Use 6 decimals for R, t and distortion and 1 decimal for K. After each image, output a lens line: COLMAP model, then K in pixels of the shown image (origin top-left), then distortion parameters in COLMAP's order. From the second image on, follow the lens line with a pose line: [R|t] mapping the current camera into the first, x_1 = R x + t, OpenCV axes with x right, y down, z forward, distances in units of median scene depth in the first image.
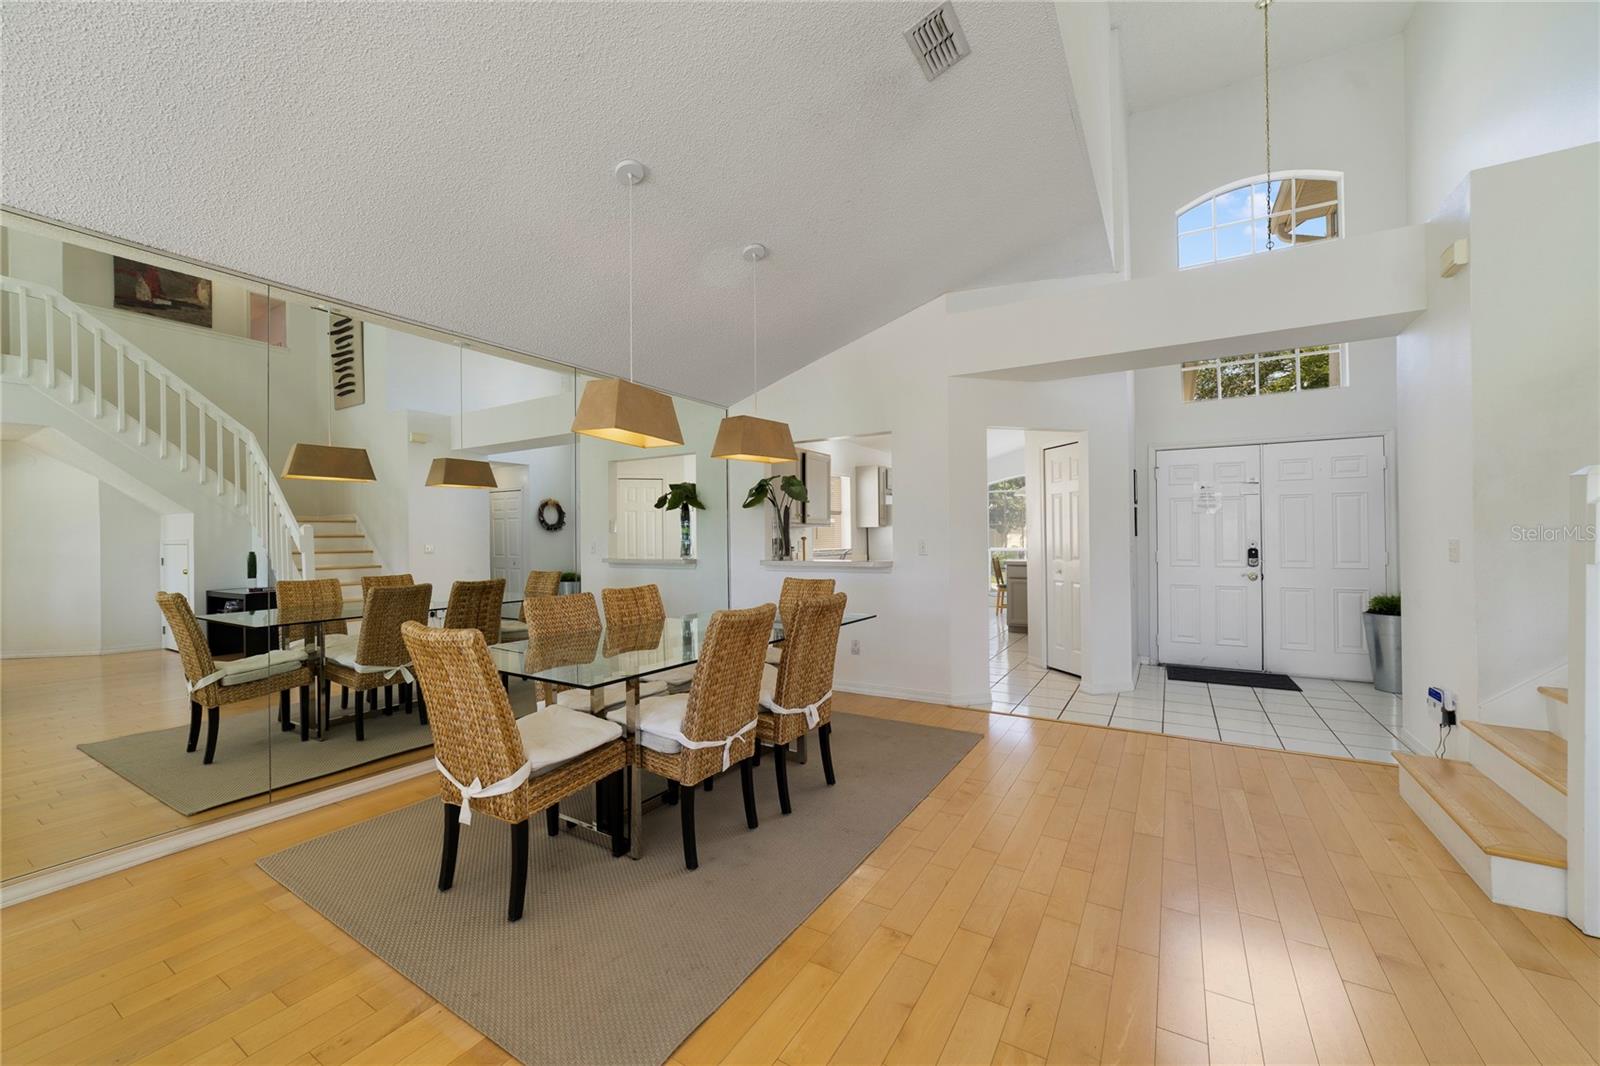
lens RADIAL K [[618.6, 0, 787.8], [0, 618.6, 531.5], [0, 0, 1]] dist [-0.015905, 0.000308]
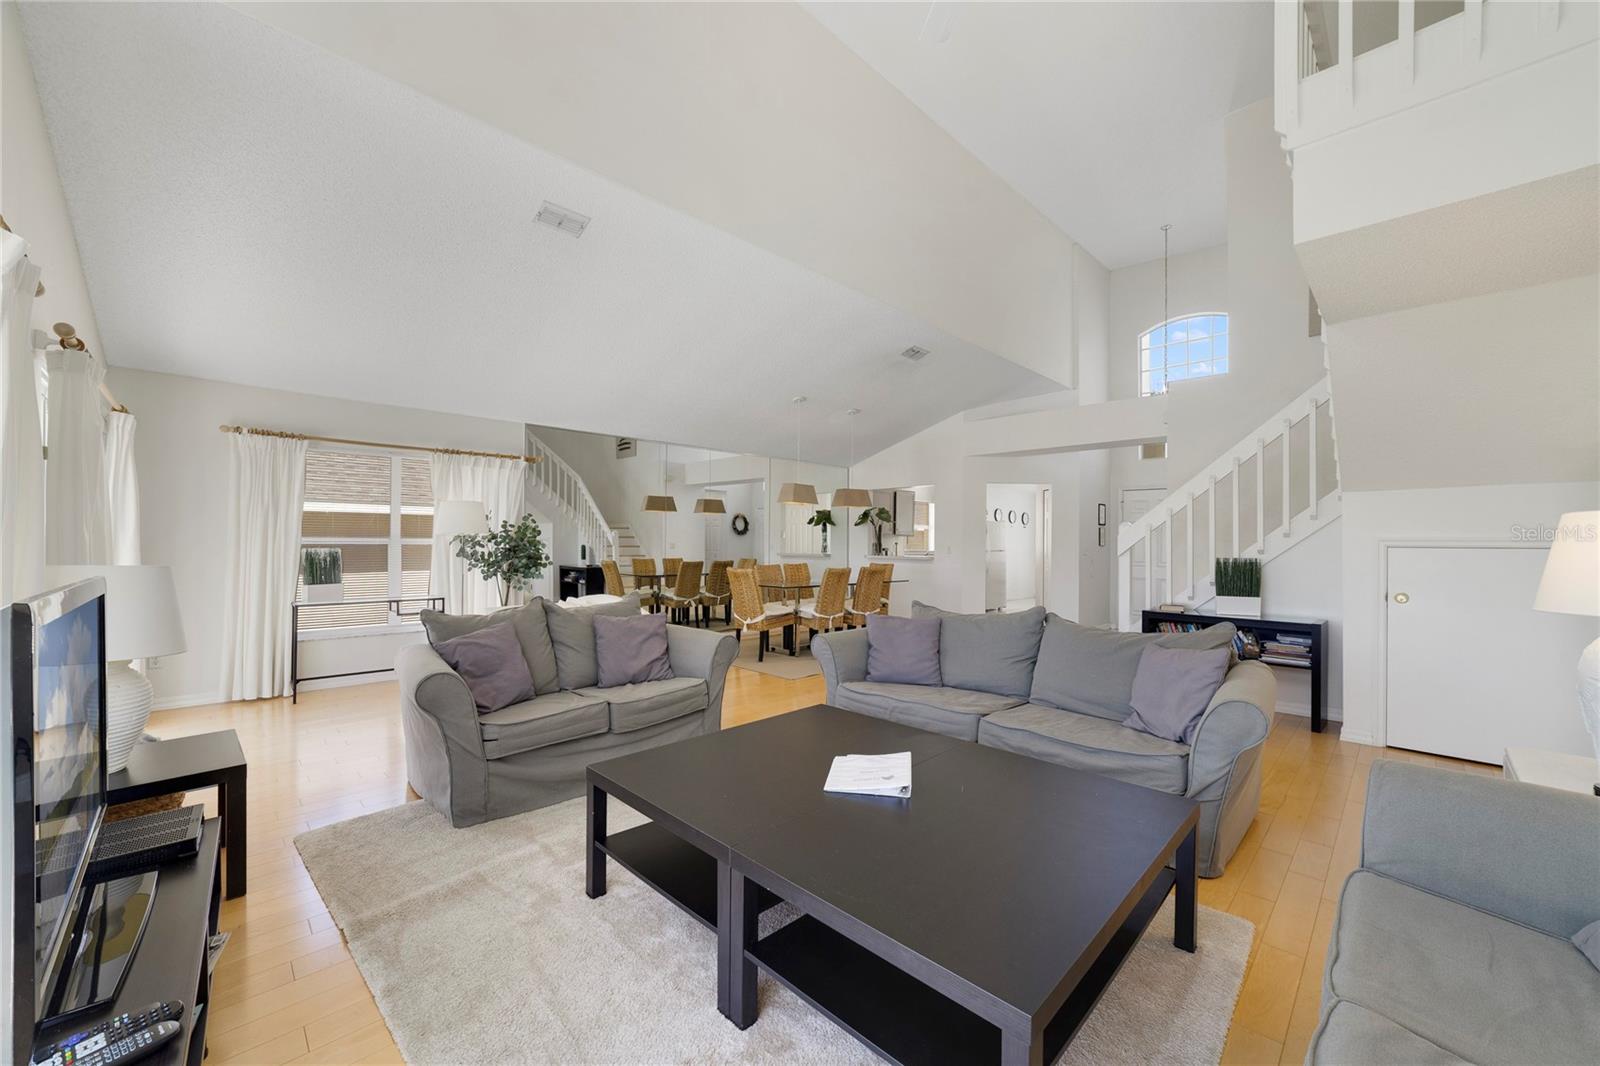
lens RADIAL K [[618.6, 0, 798.0], [0, 618.6, 531.3], [0, 0, 1]] dist [-0.015905, 0.000308]
pose [[0.973319, 0.014010, -0.229028, 0.175742], [-0.015127, 0.999881, -0.003123, -0.013415], [0.228957, 0.006504, 0.973415, -0.780745]]
